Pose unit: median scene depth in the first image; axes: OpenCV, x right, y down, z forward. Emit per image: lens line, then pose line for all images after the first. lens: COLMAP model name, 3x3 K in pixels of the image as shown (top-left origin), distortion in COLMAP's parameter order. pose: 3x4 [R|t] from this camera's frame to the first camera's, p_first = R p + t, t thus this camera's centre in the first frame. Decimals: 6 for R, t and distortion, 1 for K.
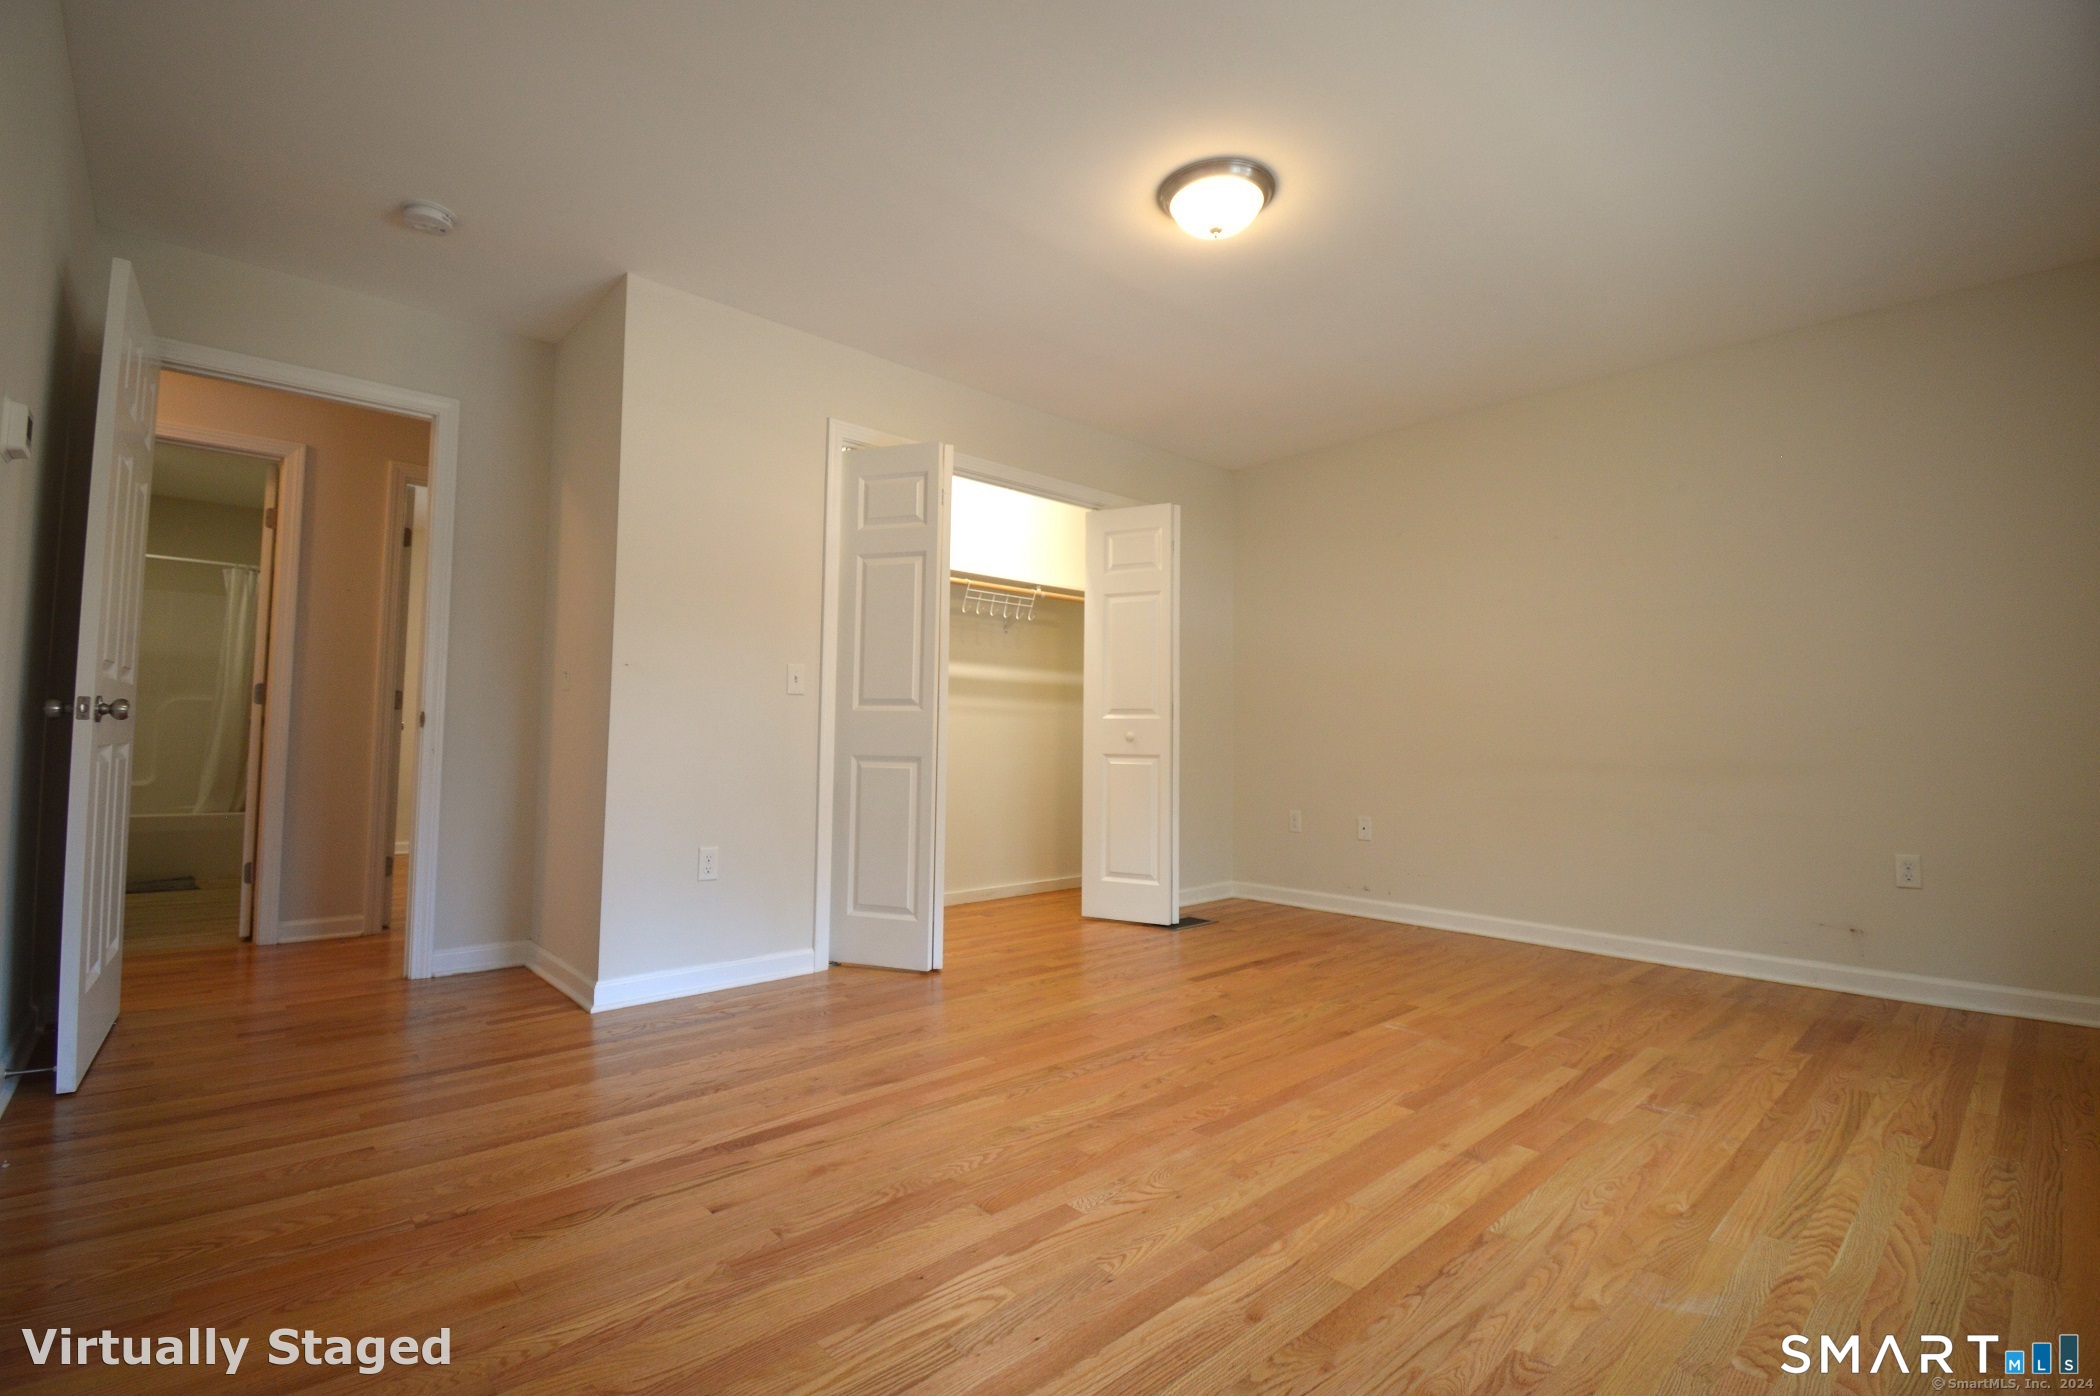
lens RADIAL K [[924.8, 0, 1050.0], [0, 924.8, 698.0], [0, 0, 1]] dist [0.003296, 0.000703]
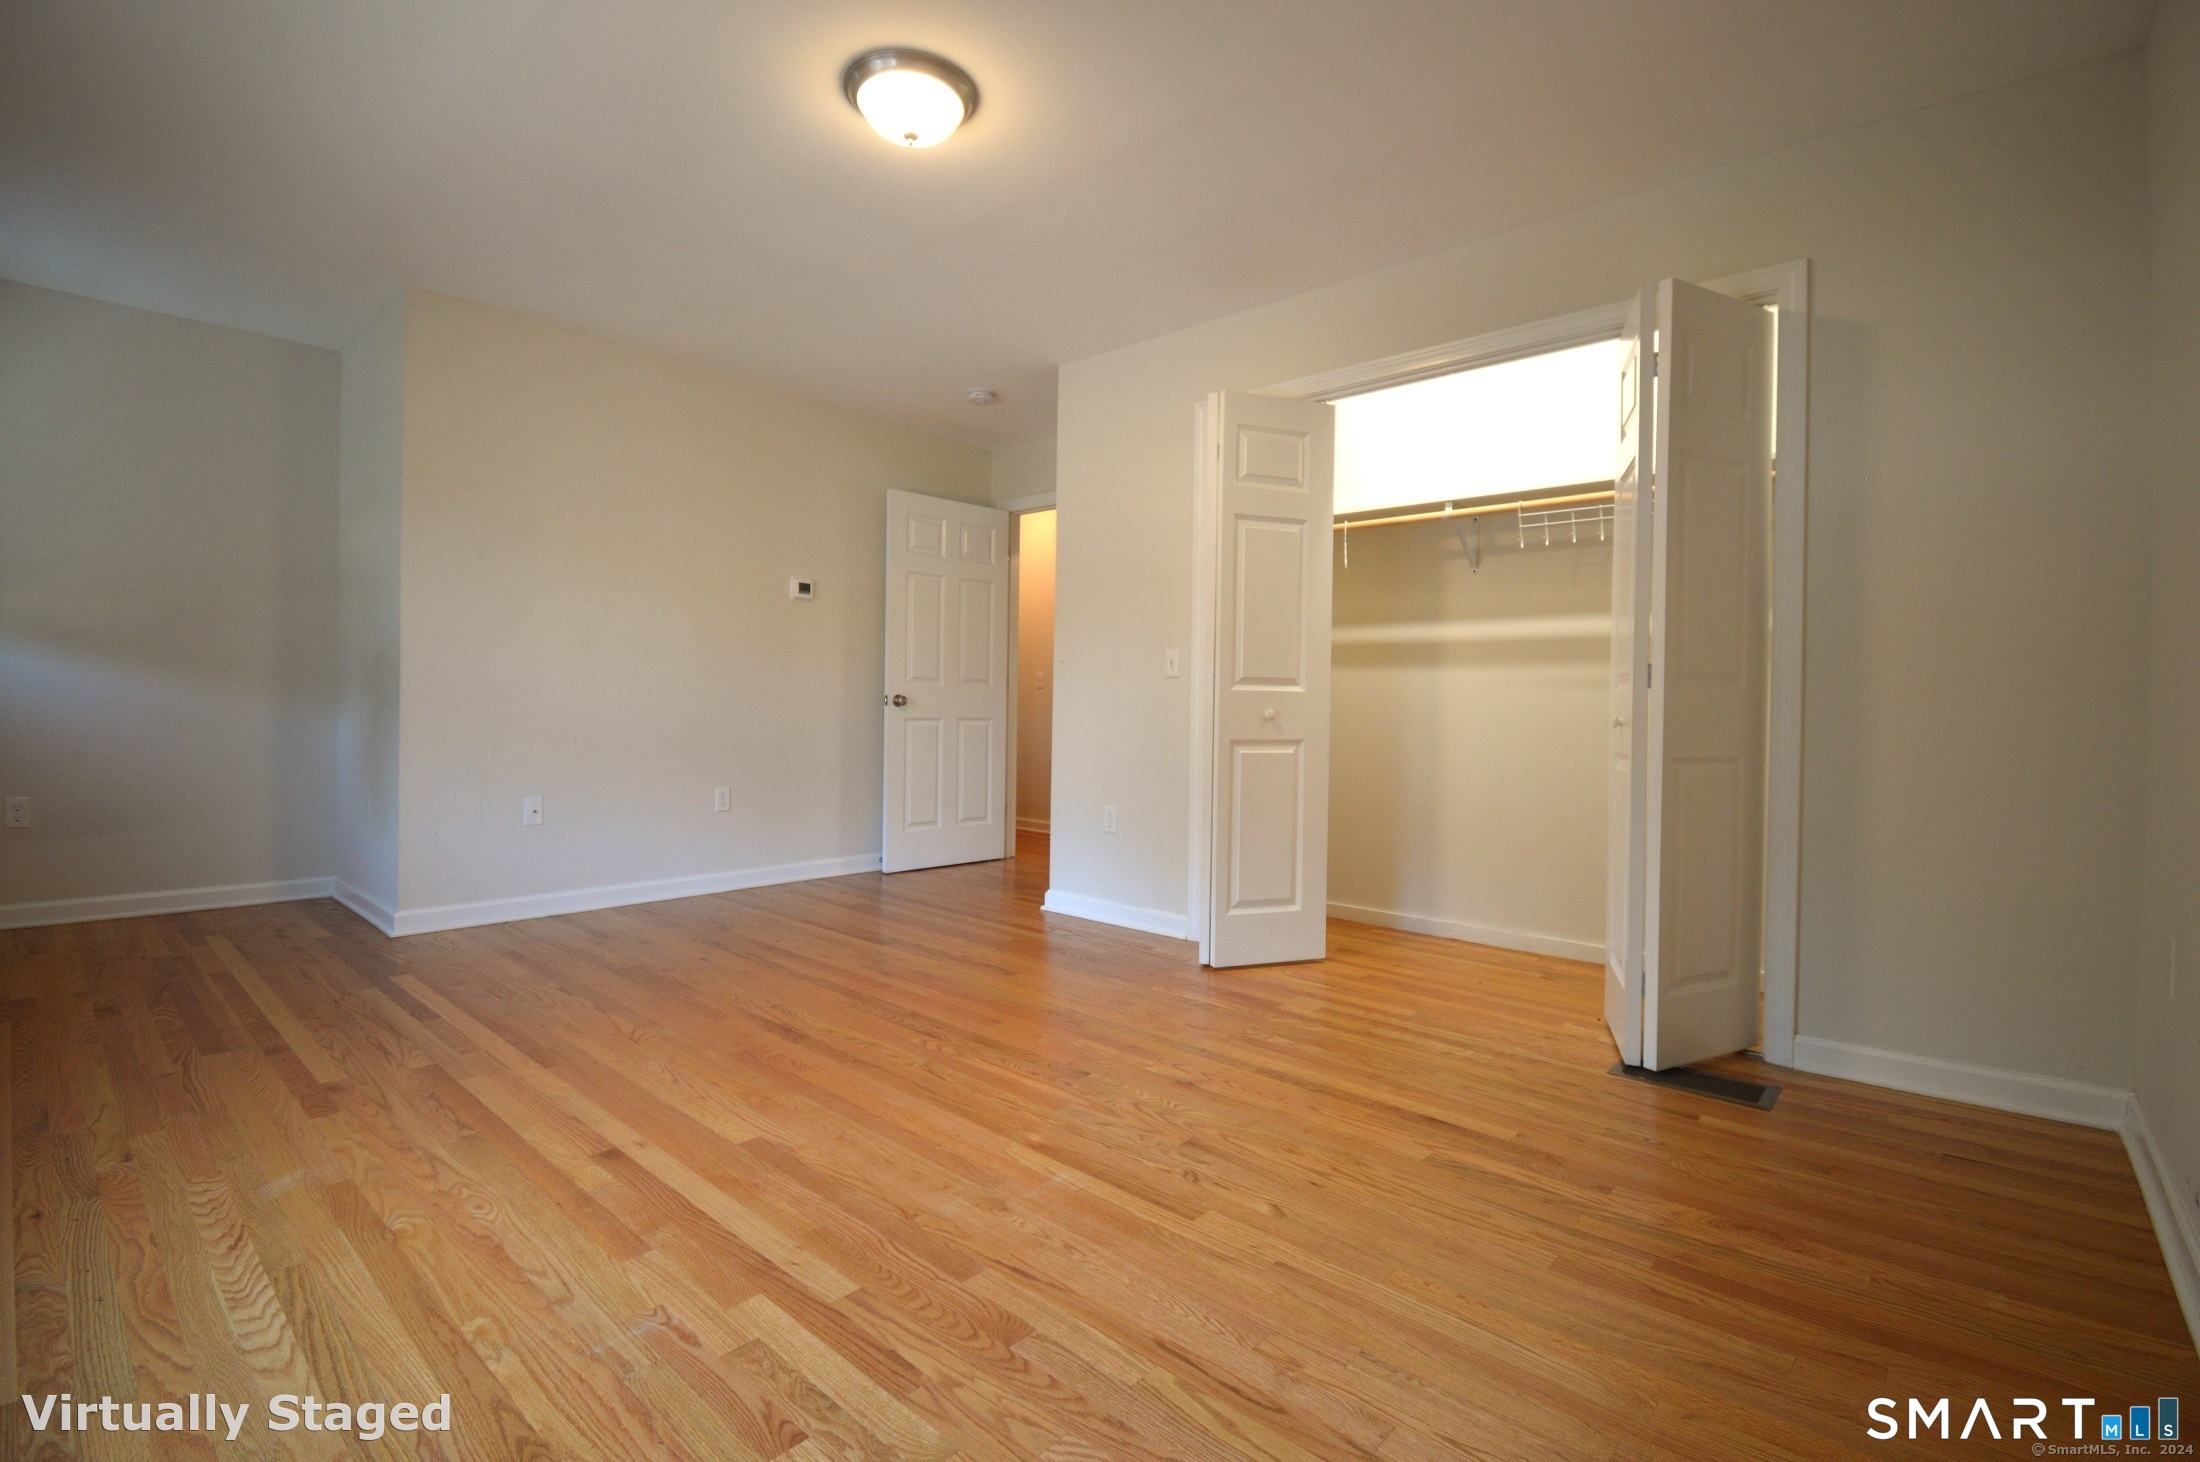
lens RADIAL K [[974.5, 0, 1100.0], [0, 974.5, 726.3], [0, 0, 1]] dist [-0.001955, -0.001329]
pose [[0.109518, 0.009907, -0.993935, 1.242469], [0.026218, 0.999574, 0.012852, 0.054815], [0.993639, -0.027467, 0.109211, 1.173115]]
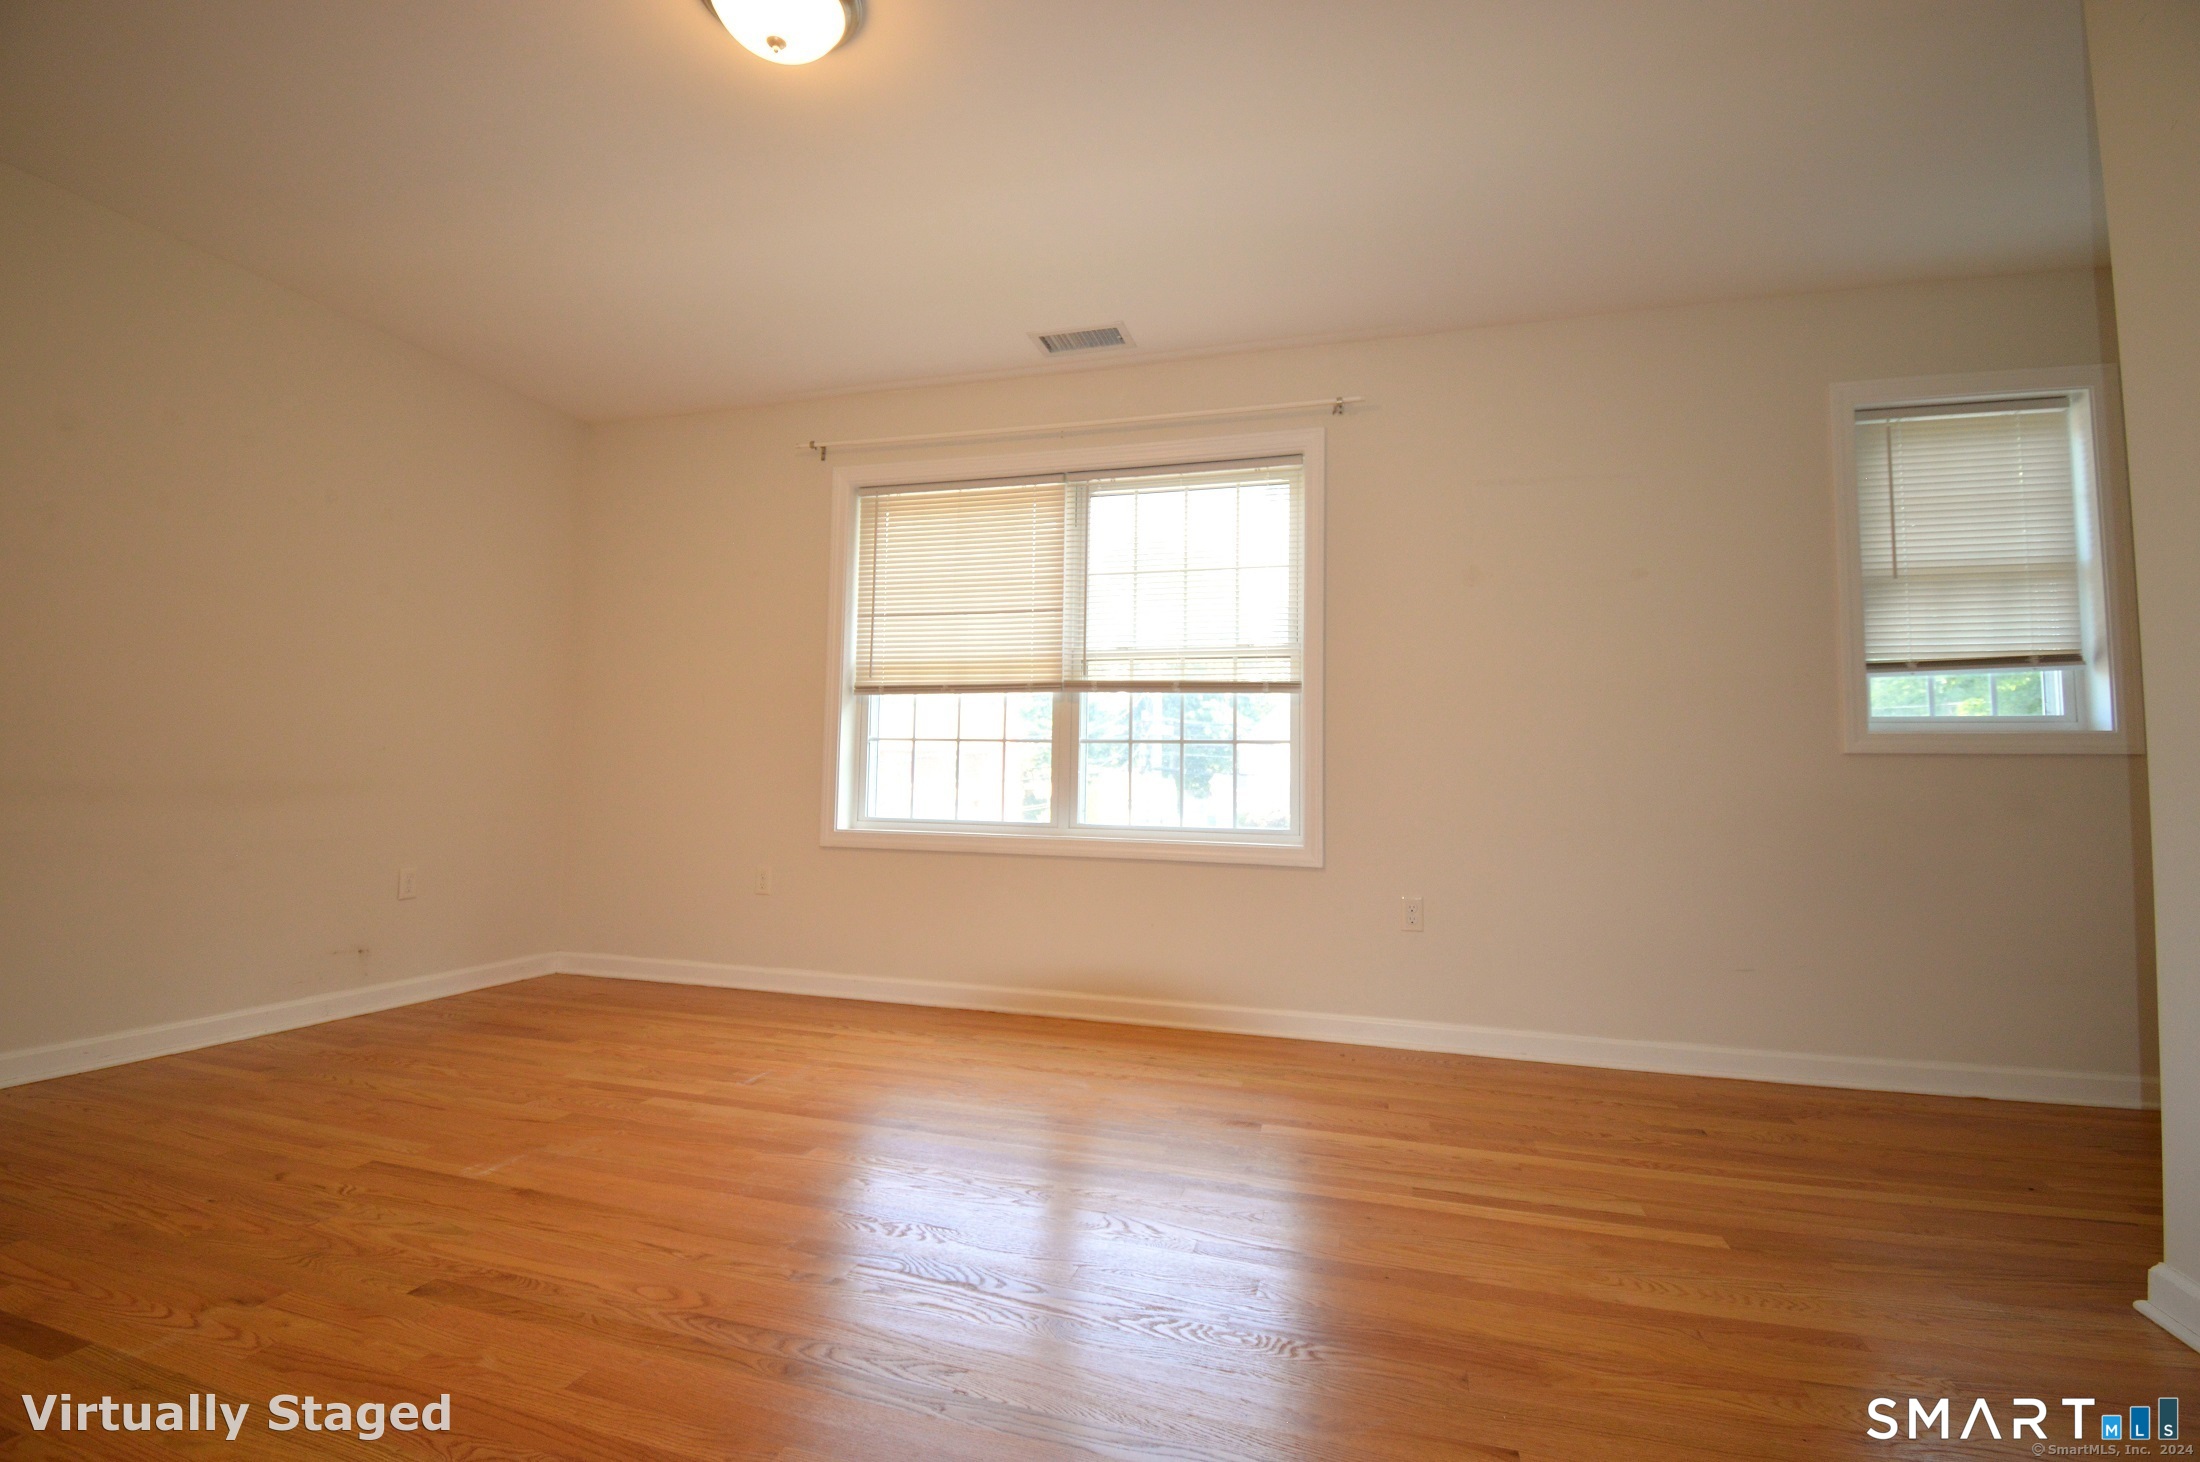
lens RADIAL K [[988.2, 0, 1099.4], [0, 988.2, 712.6], [0, 0, 1]] dist [0.019881, -0.023462]
pose [[-0.506719, 0.044746, 0.860950, -0.633897], [-0.059881, 0.994413, -0.086926, 0.061355], [-0.860029, -0.095601, -0.501208, 1.234769]]
